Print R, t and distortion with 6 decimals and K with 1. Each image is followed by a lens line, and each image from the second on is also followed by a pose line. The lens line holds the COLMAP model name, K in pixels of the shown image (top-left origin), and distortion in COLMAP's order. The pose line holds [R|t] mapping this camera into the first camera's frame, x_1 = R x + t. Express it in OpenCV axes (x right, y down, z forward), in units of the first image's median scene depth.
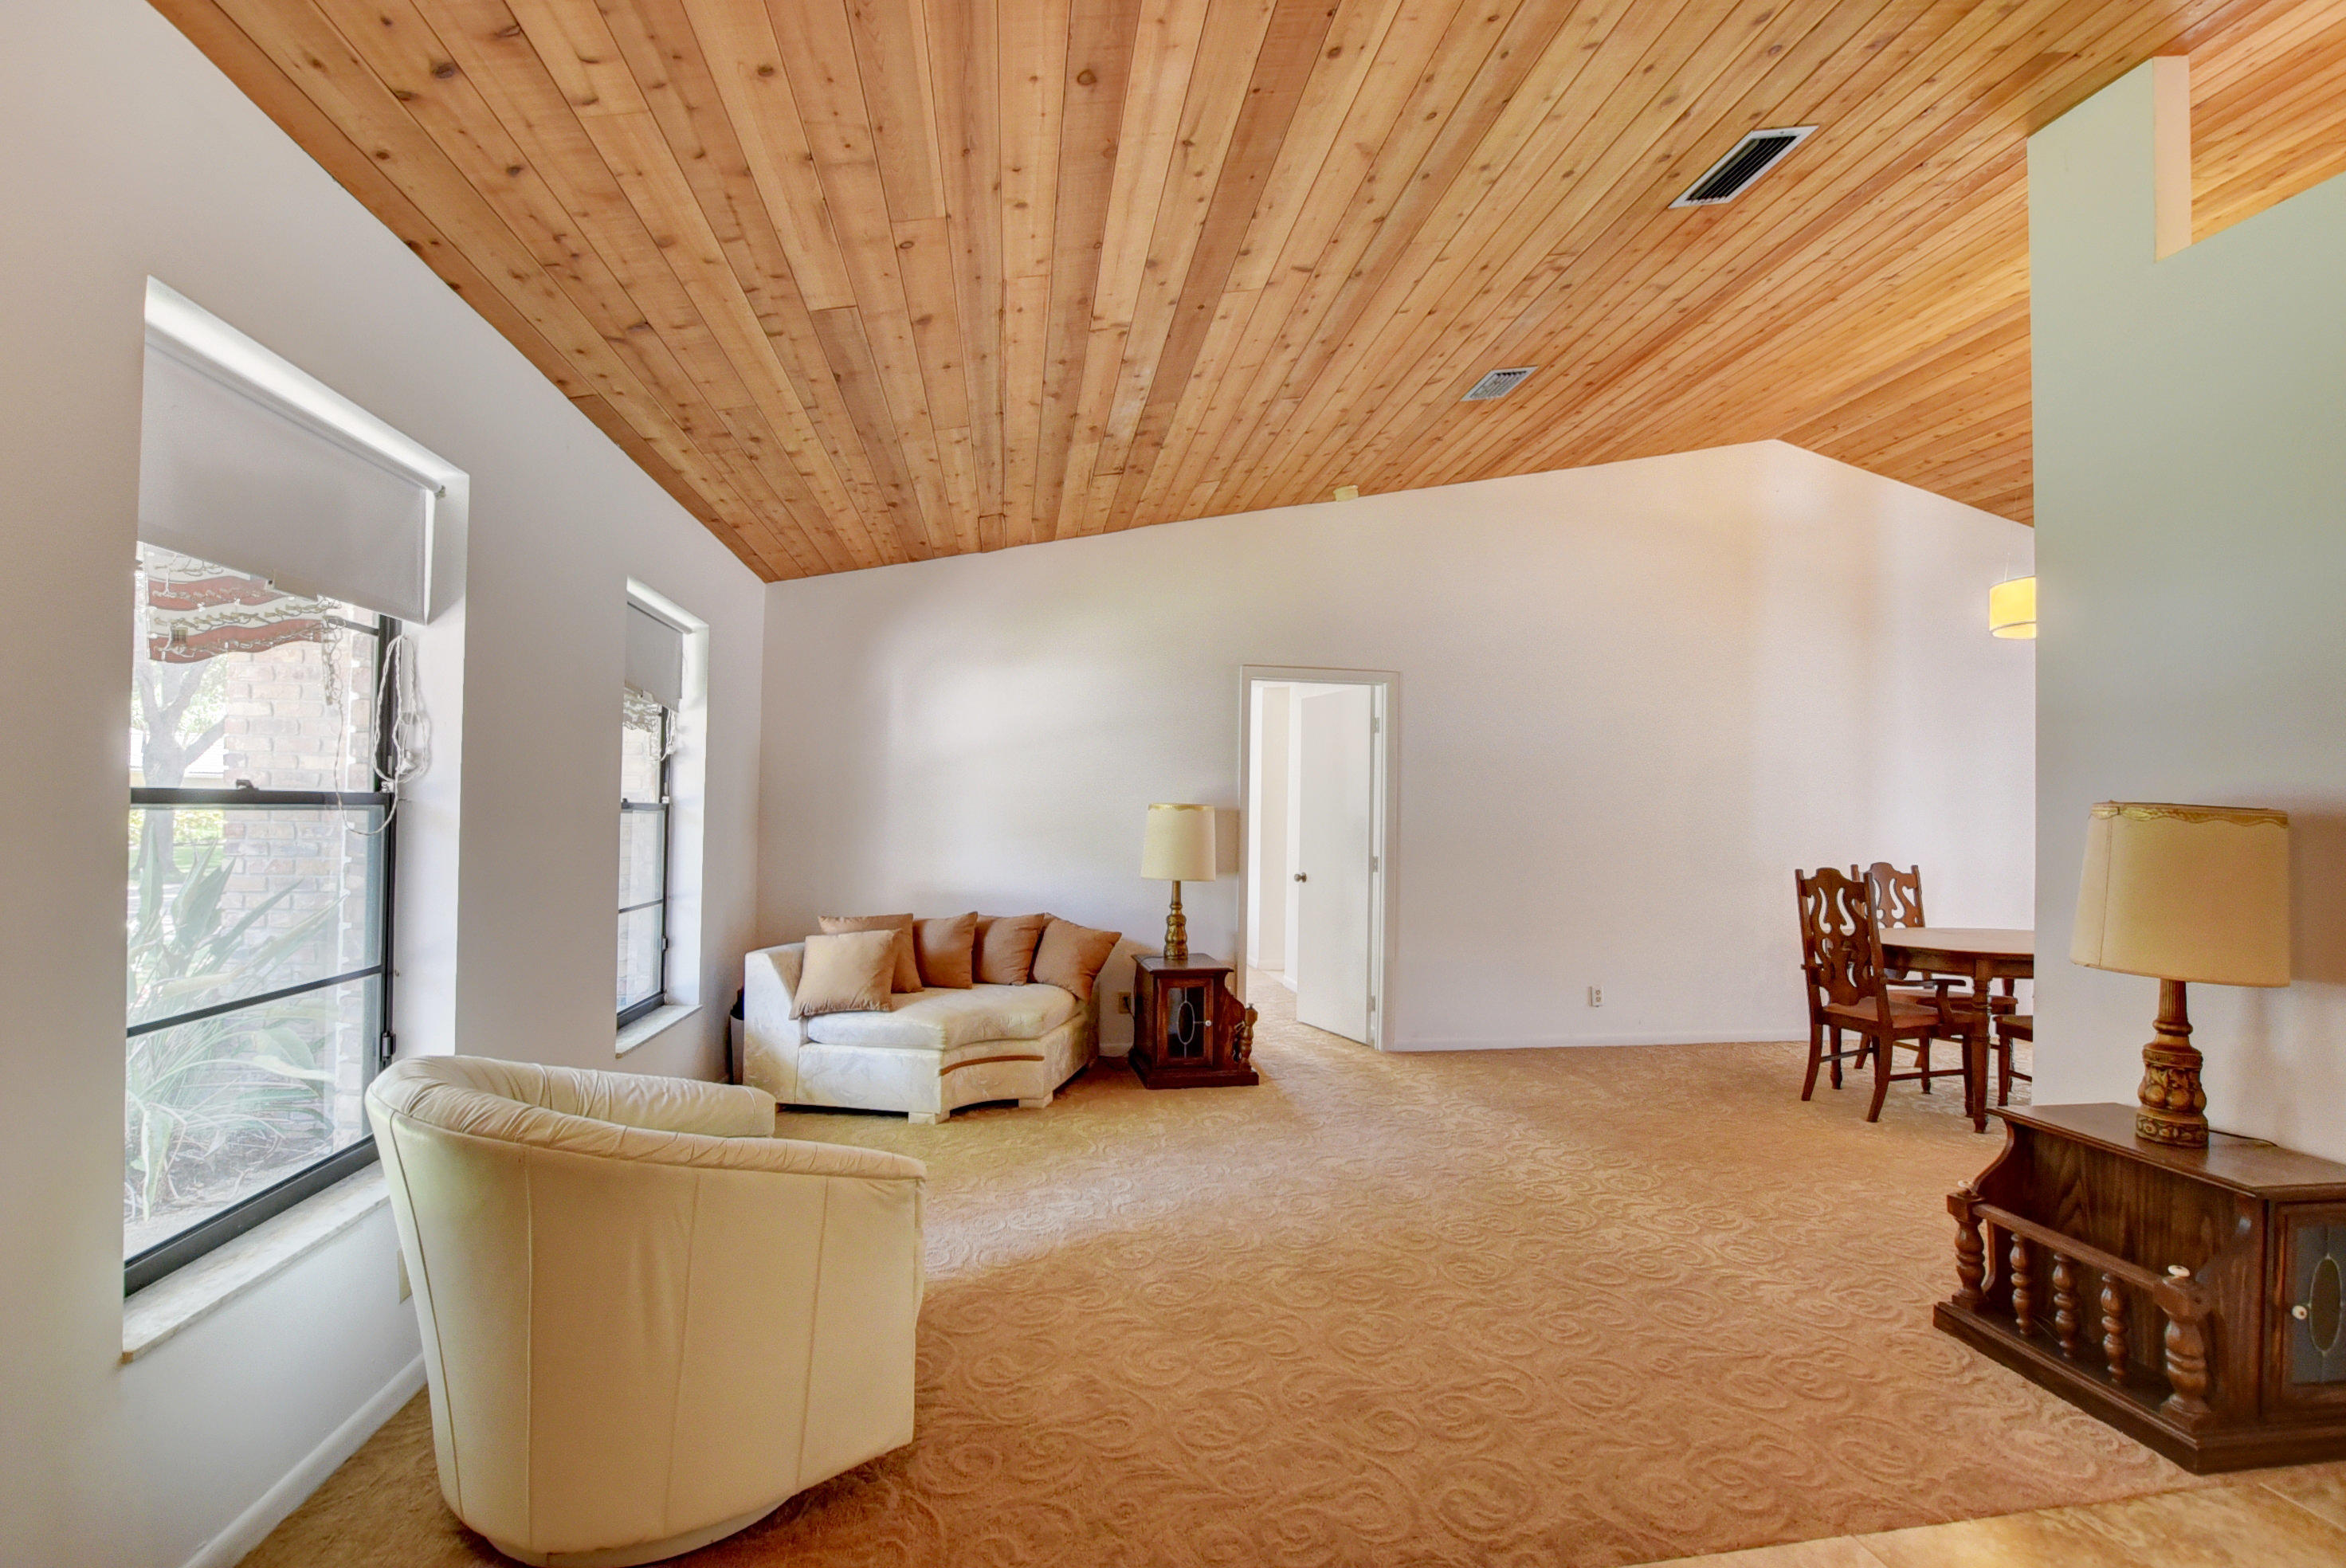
lens RADIAL K [[1039.6, 0, 1179.8], [0, 1039.6, 801.6], [0, 0, 1]] dist [-0.025825, 0.000053]
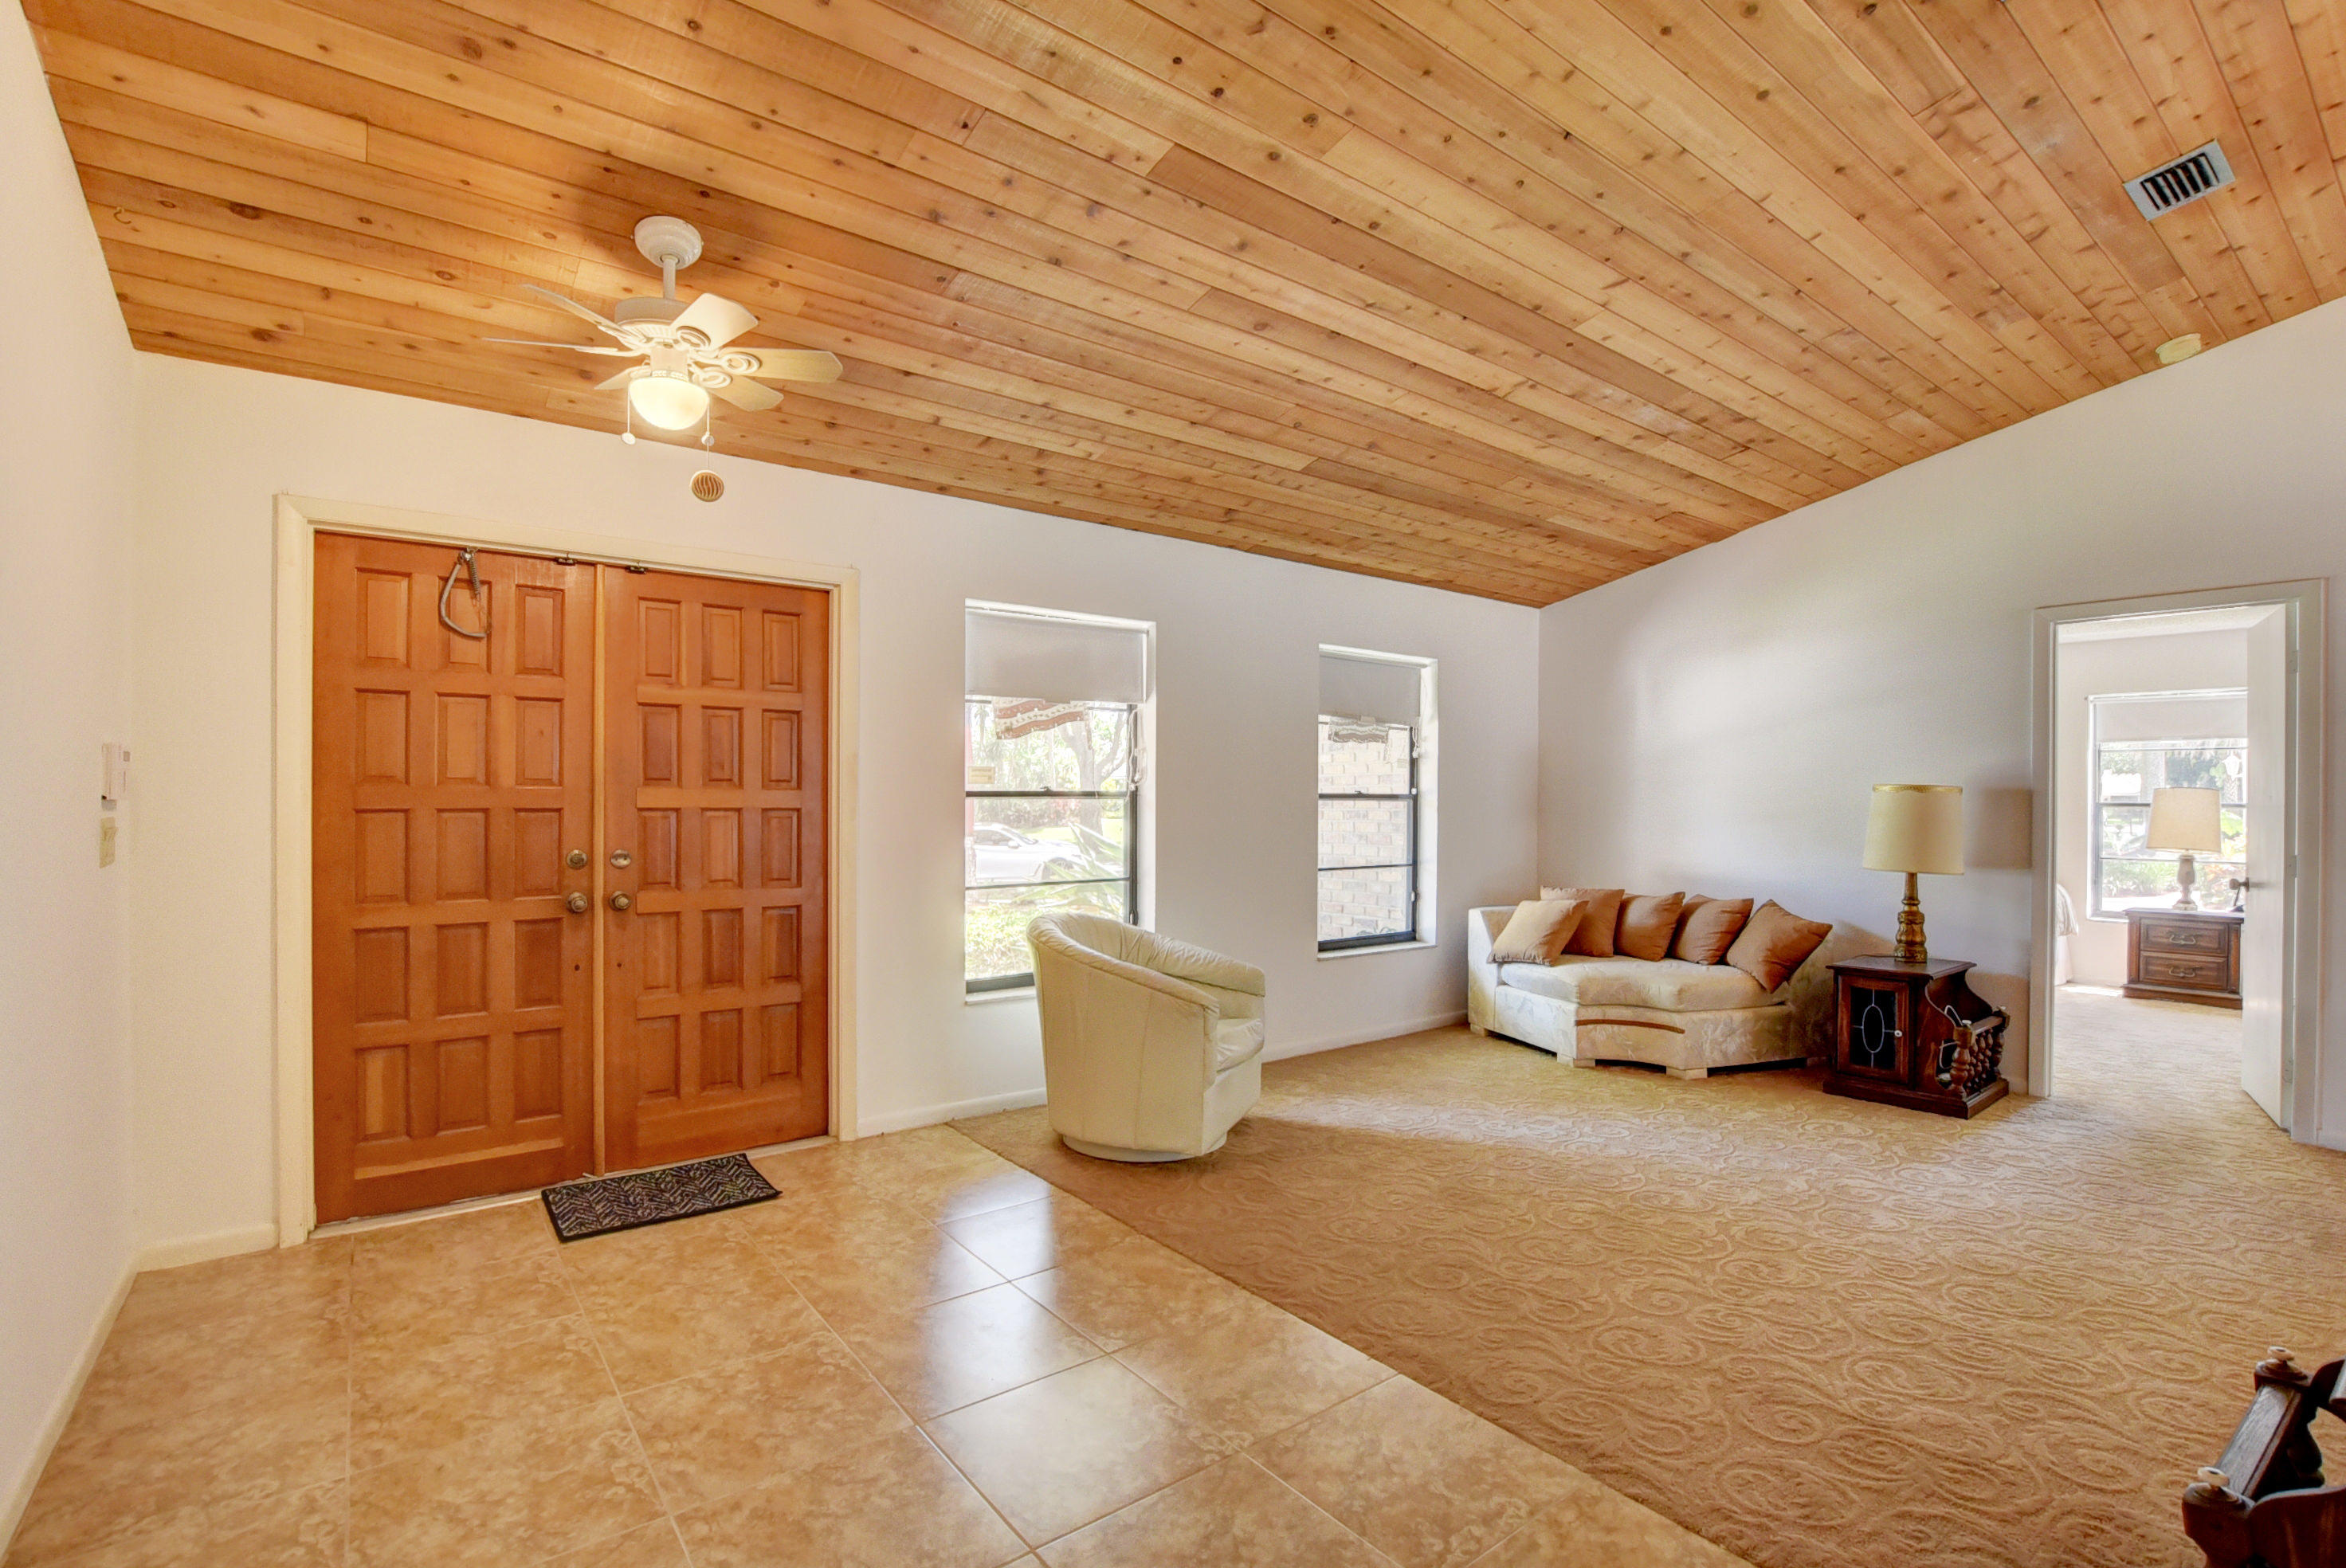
lens RADIAL K [[1076.7, 0, 1180.2], [0, 1076.7, 800.3], [0, 0, 1]] dist [-0.037428, 0.000104]
pose [[0.470329, -0.011002, -0.882423, 0.607775], [0.016443, 0.999858, -0.003702, 0.010891], [0.882338, -0.012769, 0.470443, 0.054571]]
